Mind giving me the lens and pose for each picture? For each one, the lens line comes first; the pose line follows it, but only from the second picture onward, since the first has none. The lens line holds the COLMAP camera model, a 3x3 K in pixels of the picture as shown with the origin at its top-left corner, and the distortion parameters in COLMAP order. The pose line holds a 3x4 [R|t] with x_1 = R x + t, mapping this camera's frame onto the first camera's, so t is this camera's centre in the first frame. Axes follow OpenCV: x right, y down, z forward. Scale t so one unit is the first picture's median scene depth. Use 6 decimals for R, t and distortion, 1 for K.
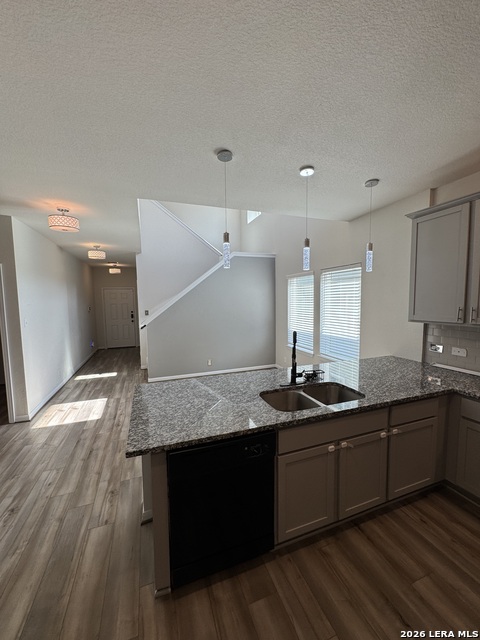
lens RADIAL K [[257.2, 0, 241.5], [0, 257.2, 321.4], [0, 0, 1]] dist [0.001035, 0.000023]
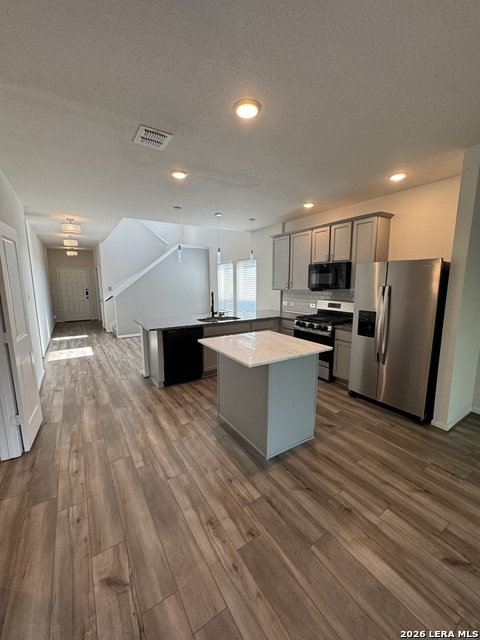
lens RADIAL K [[257.2, 0, 241.1], [0, 257.2, 319.7], [0, 0, 1]] dist [0.001035, 0.000023]
pose [[0.975000, -0.023970, 0.220910, -0.022169], [0.010032, 0.997900, 0.063997, 0.063320], [-0.221980, -0.060181, 0.973192, -0.563977]]
